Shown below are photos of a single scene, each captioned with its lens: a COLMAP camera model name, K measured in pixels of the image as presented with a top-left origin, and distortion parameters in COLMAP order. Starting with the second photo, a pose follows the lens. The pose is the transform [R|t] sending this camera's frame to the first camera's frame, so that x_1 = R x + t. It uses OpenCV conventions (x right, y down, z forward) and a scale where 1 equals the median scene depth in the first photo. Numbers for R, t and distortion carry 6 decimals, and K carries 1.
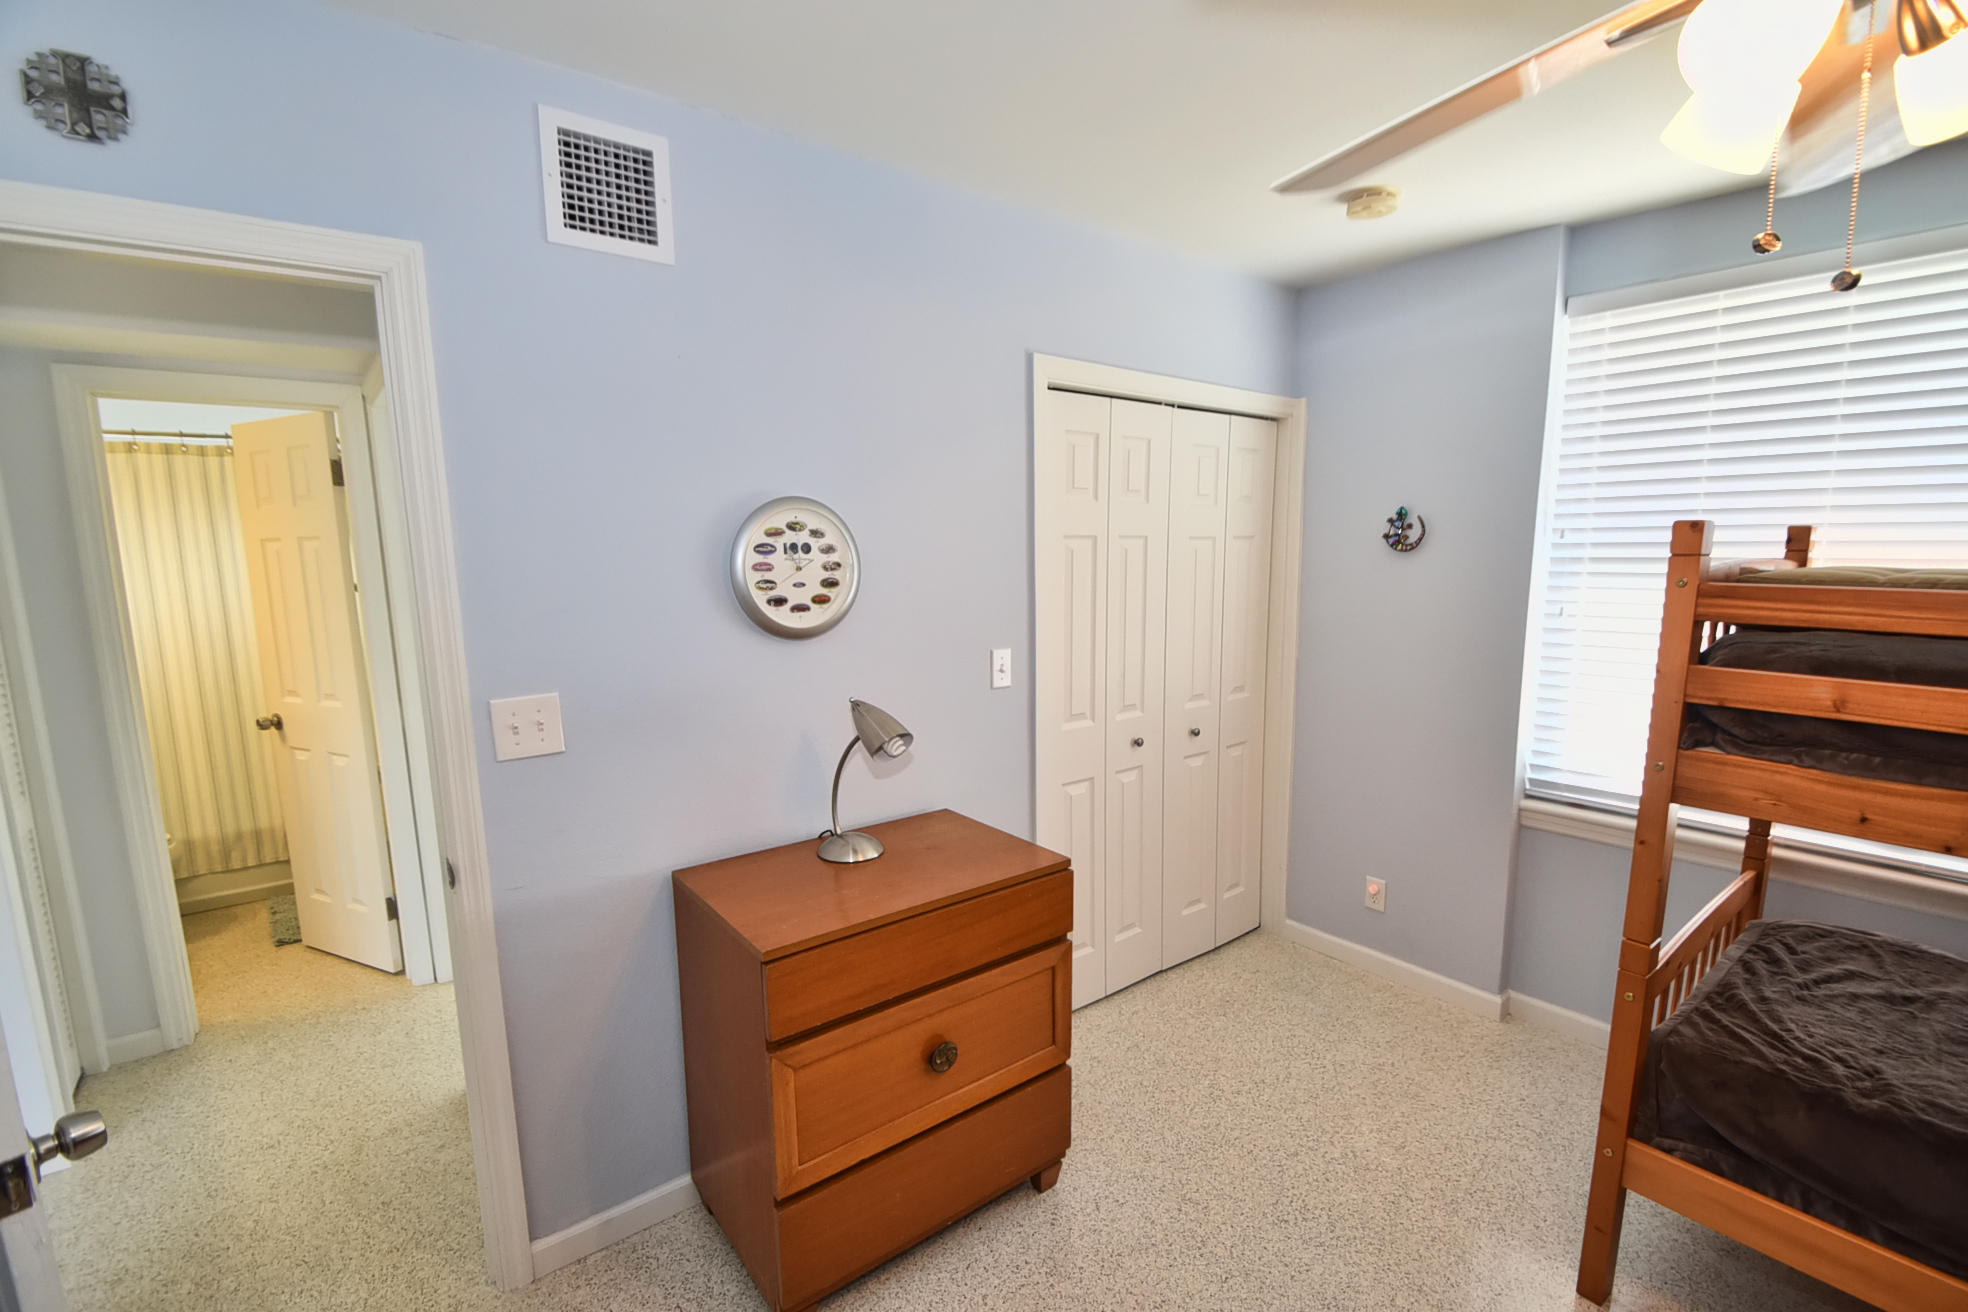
lens RADIAL K [[906.6, 0, 985.2], [0, 906.6, 683.2], [0, 0, 1]] dist [-0.000195, -0.013326]
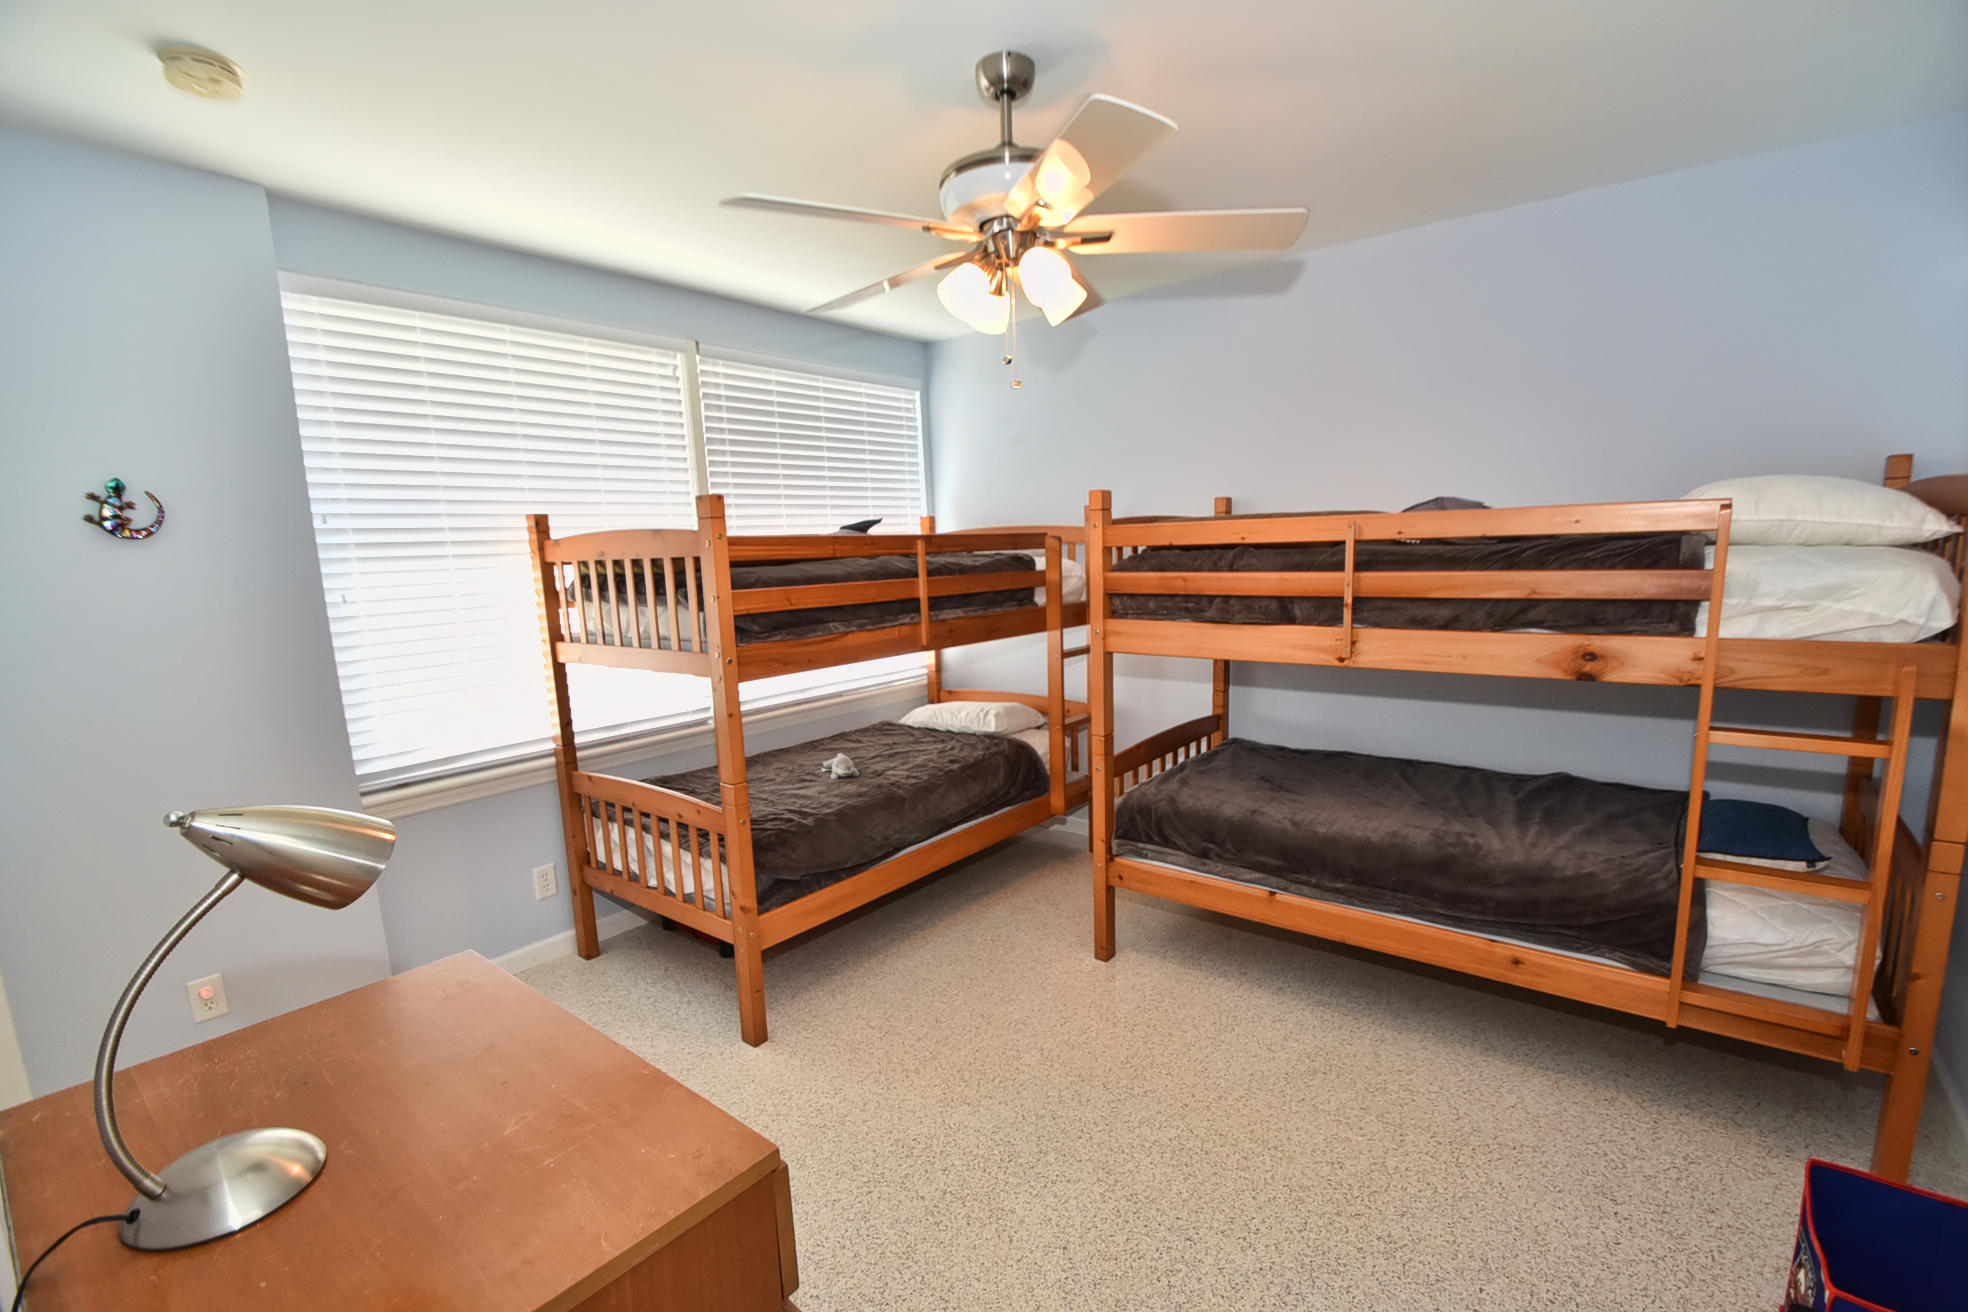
lens RADIAL K [[906.6, 0, 985.2], [0, 906.6, 683.2], [0, 0, 1]] dist [-0.000195, -0.013326]
pose [[-0.203212, -0.151769, 0.967301, -0.426016], [0.150060, 0.971416, 0.183939, -0.059756], [-0.967567, 0.182532, -0.174629, 0.468177]]
